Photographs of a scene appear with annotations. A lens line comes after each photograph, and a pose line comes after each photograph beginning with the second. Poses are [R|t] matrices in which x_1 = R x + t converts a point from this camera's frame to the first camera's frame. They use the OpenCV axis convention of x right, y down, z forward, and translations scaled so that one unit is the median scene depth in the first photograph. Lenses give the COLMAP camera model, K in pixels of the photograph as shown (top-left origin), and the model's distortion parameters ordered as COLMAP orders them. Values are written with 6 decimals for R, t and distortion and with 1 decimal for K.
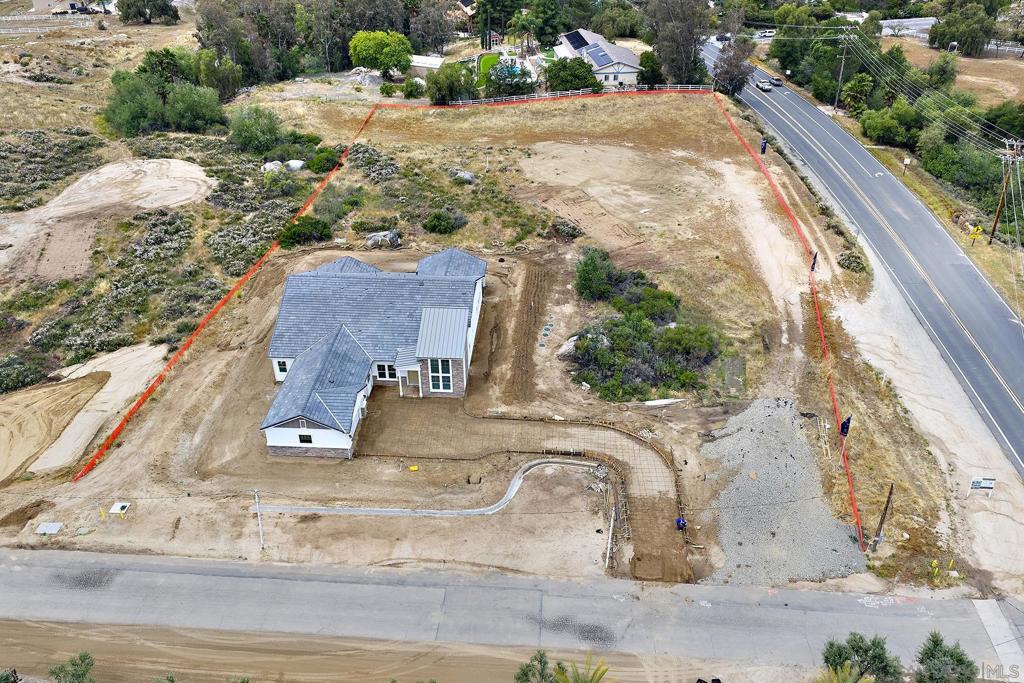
lens RADIAL K [[843.1, 0, 511.7], [0, 843.1, 334.0], [0, 0, 1]] dist [0.015694, -0.020861]
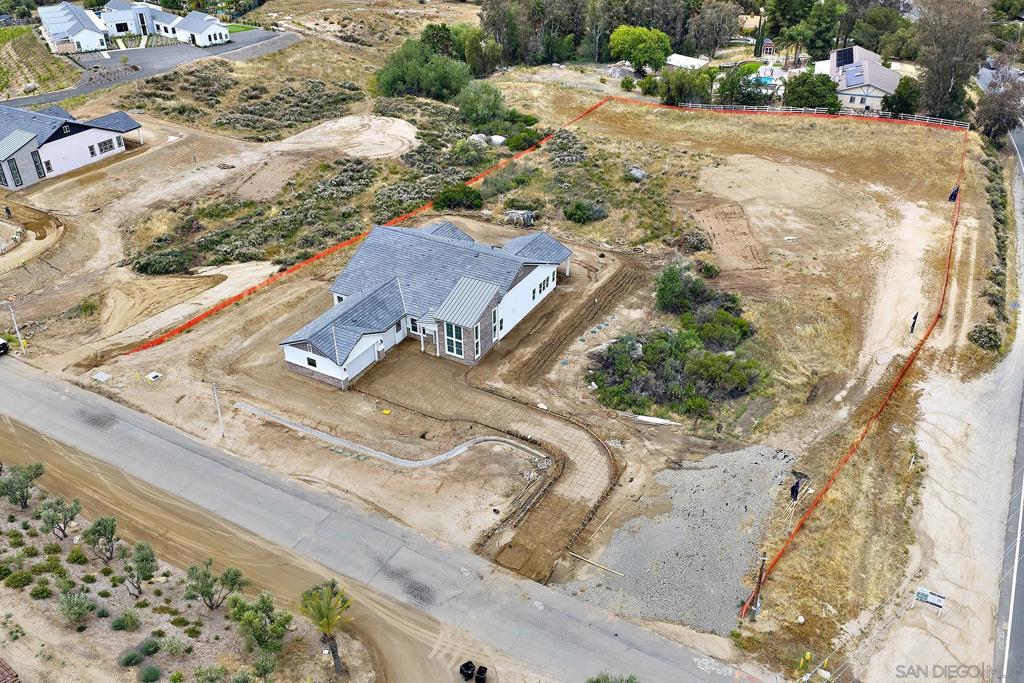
lens RADIAL K [[843.1, 0, 516.0], [0, 843.1, 332.7], [0, 0, 1]] dist [0.015694, -0.020861]
pose [[0.906104, 0.226424, -0.357363, 0.303014], [-0.226735, 0.973066, 0.041640, -0.018200], [0.357166, 0.043297, 0.933037, 0.028400]]
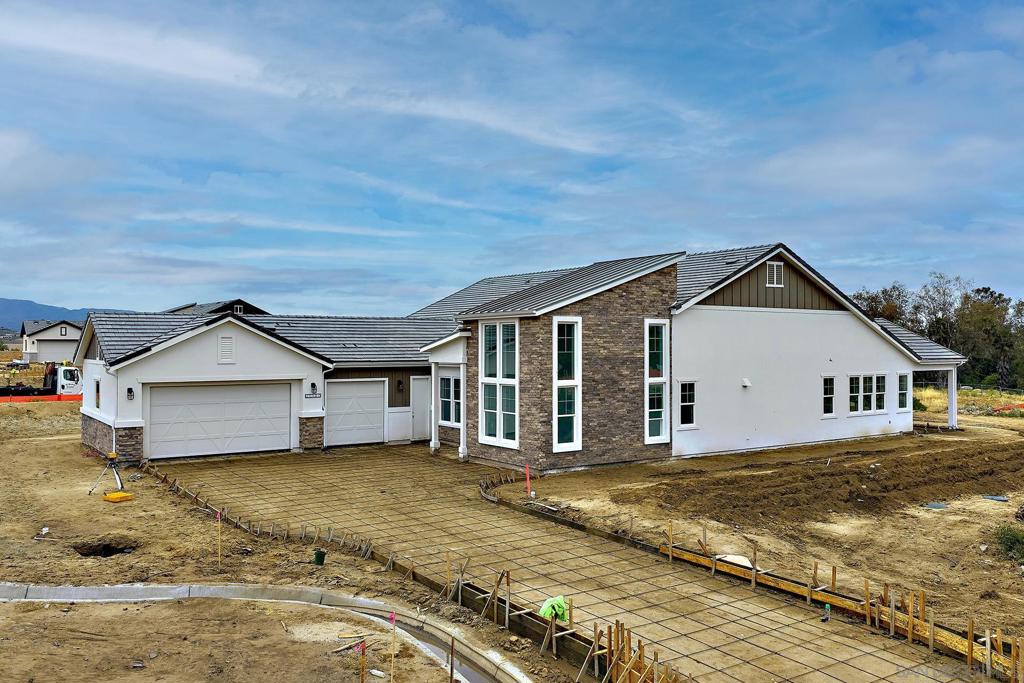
lens RADIAL K [[843.1, 0, 520.4], [0, 843.1, 338.2], [0, 0, 1]] dist [0.015694, -0.020861]
pose [[0.622966, -0.005201, -0.782231, 0.143867], [-0.414030, 0.846235, -0.335359, 0.115705], [0.663696, 0.532784, 0.525022, 0.687031]]
